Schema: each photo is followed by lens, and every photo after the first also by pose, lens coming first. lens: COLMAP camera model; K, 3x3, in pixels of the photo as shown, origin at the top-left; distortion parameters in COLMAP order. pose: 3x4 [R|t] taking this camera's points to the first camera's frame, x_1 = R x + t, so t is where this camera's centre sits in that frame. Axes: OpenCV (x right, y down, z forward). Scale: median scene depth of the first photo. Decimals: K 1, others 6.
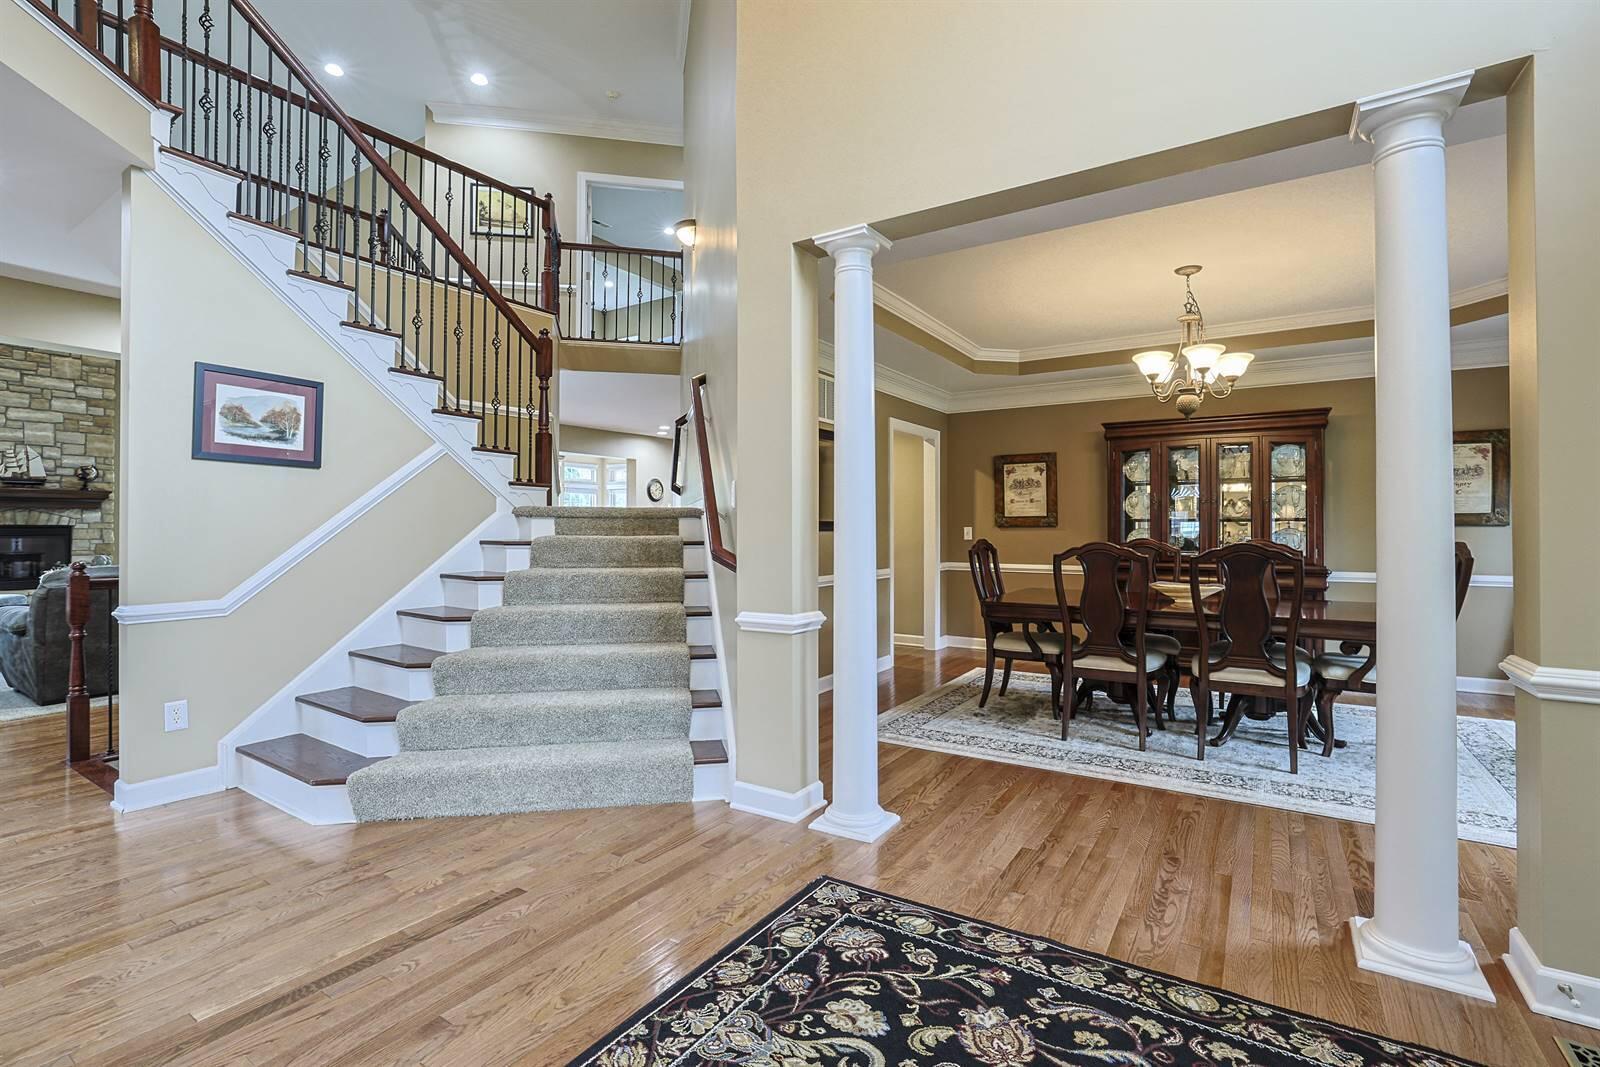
lens RADIAL K [[731.8, 0, 792.2], [0, 731.8, 526.8], [0, 0, 1]] dist [-0.010595, 0.002788]
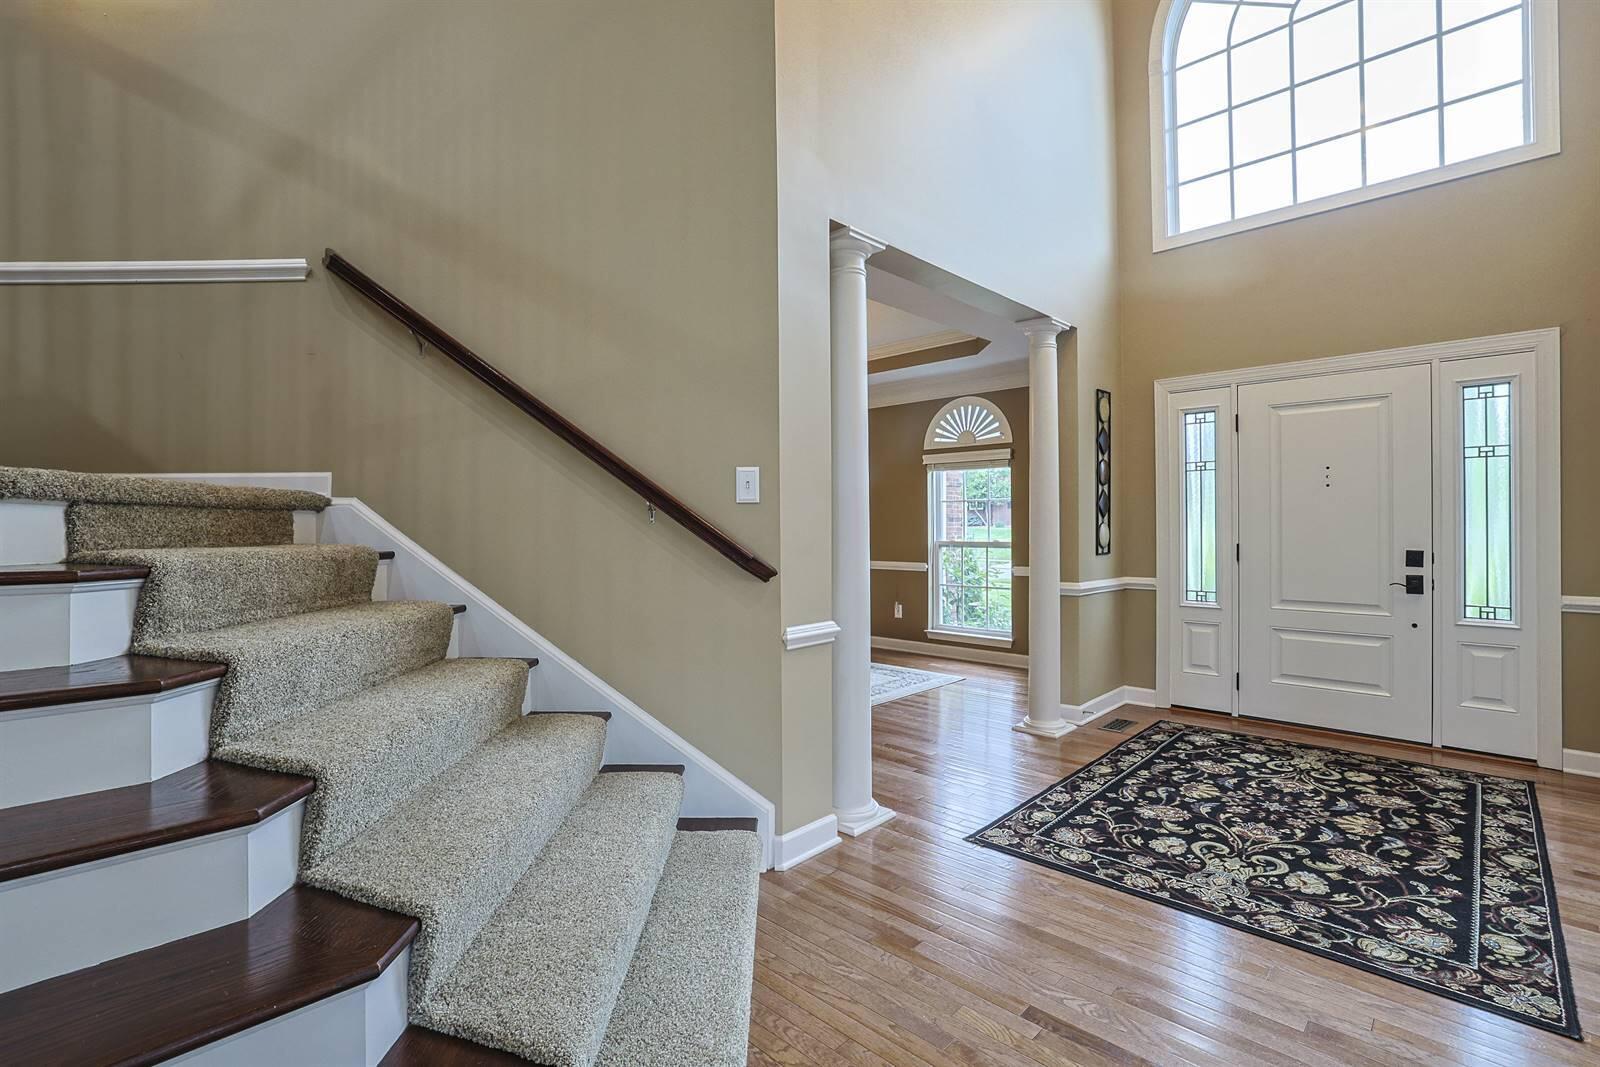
lens RADIAL K [[731.8, 0, 803.7], [0, 731.8, 534.3], [0, 0, 1]] dist [-0.010595, 0.002788]
pose [[0.171035, -0.000849, 0.985265, -1.464033], [-0.001056, 0.999999, 0.001045, 0.020508], [-0.985264, -0.001219, 0.171034, 1.412759]]
